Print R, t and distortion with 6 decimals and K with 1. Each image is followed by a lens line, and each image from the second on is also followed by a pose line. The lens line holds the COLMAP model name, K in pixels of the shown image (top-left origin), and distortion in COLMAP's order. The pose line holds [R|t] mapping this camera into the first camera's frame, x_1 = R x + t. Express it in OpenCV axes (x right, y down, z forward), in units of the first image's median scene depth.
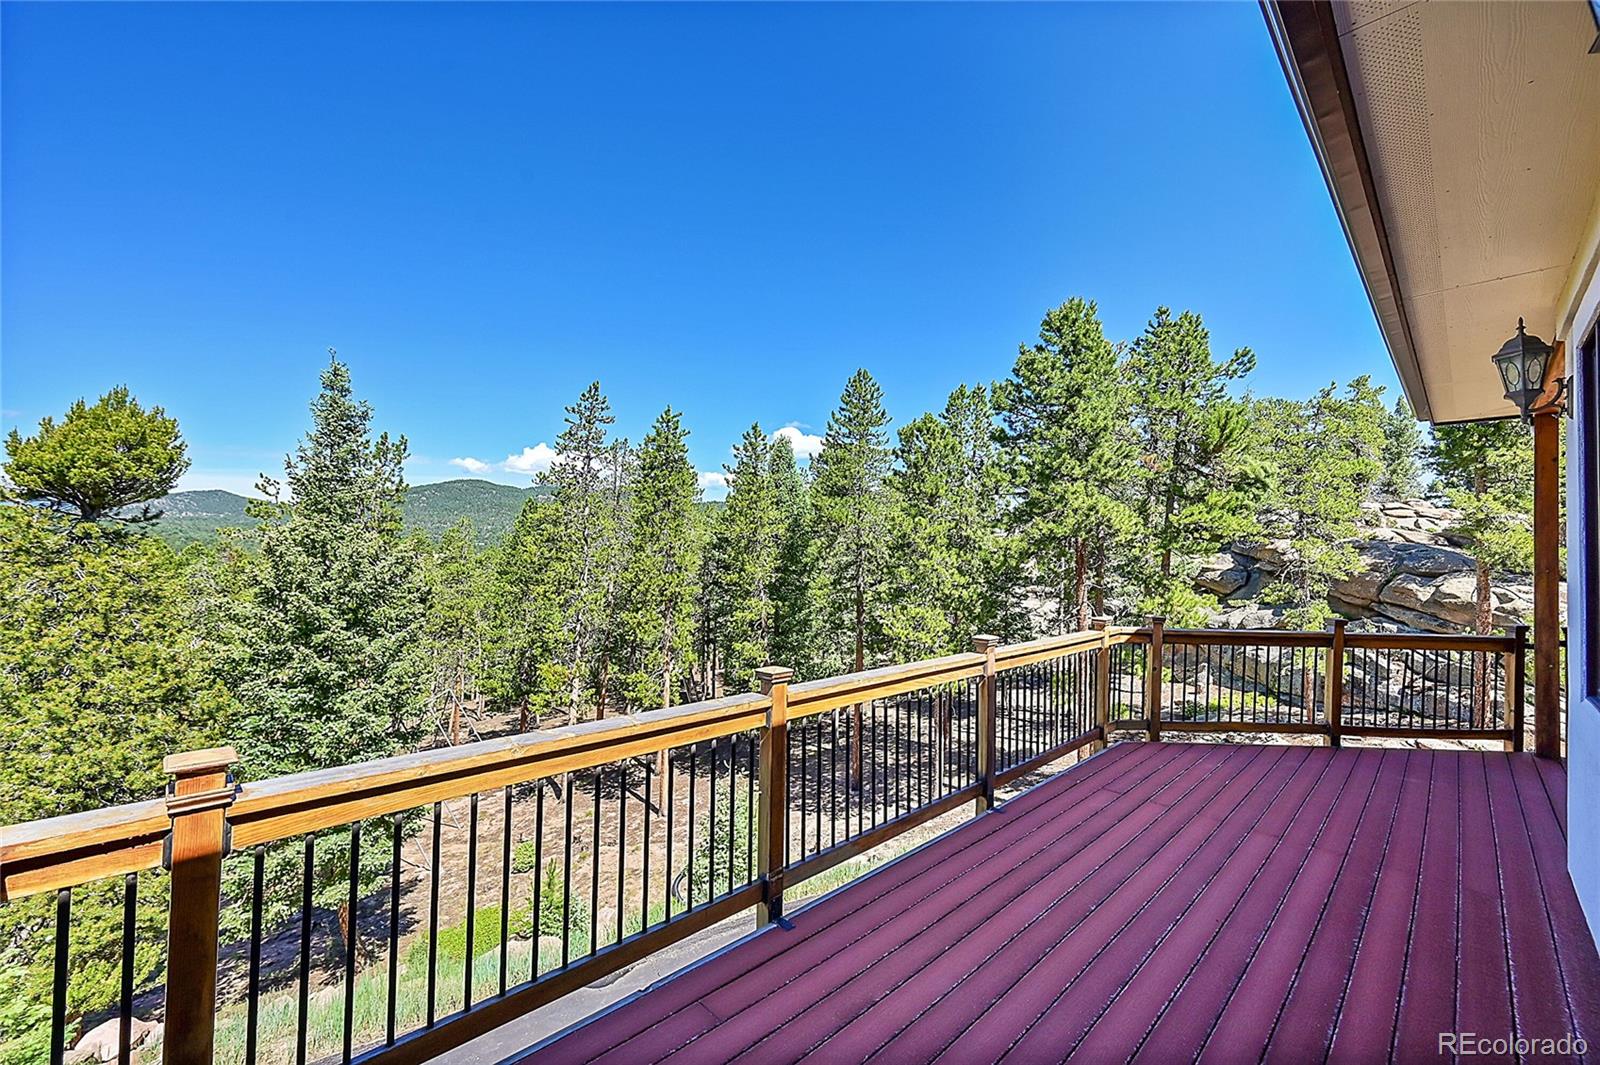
lens RADIAL K [[625.6, 0, 804.0], [0, 625.6, 531.8], [0, 0, 1]] dist [0.001177, -0.000002]
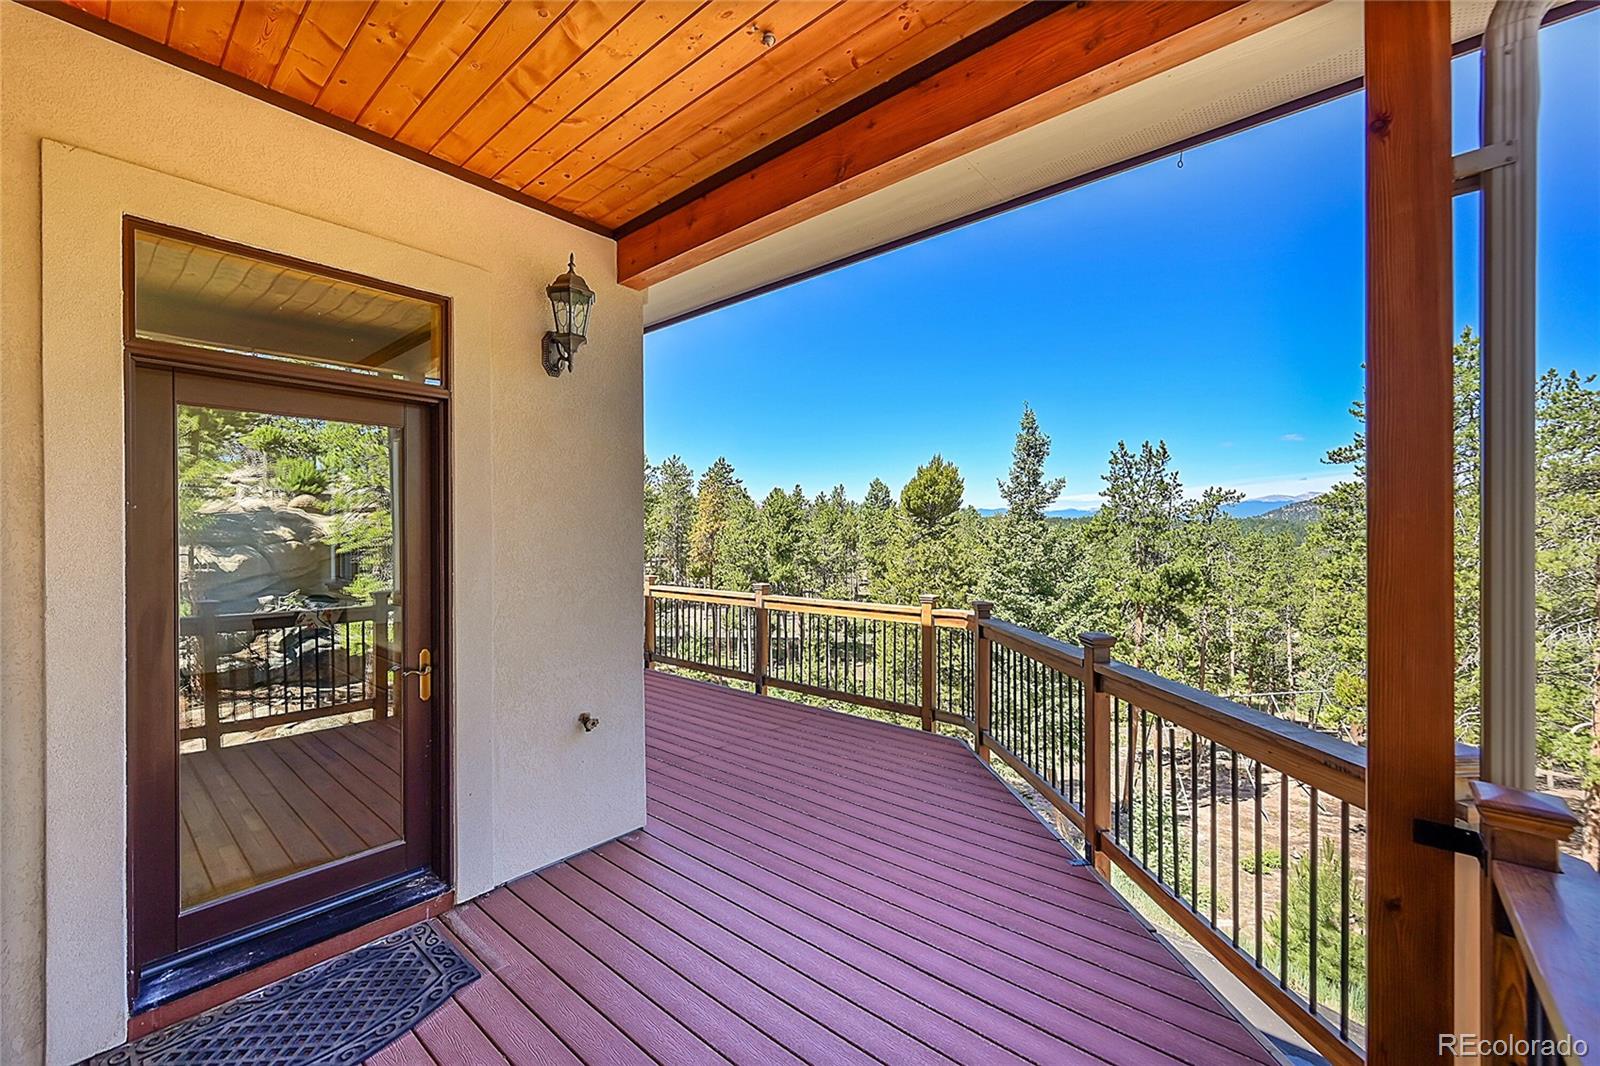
lens RADIAL K [[625.6, 0, 804.0], [0, 625.6, 532.3], [0, 0, 1]] dist [0.001177, -0.000002]
pose [[0.122075, -0.025676, -0.992189, 0.726681], [0.033673, 0.999197, -0.021714, 0.029938], [0.991950, -0.030759, 0.122841, 0.364633]]
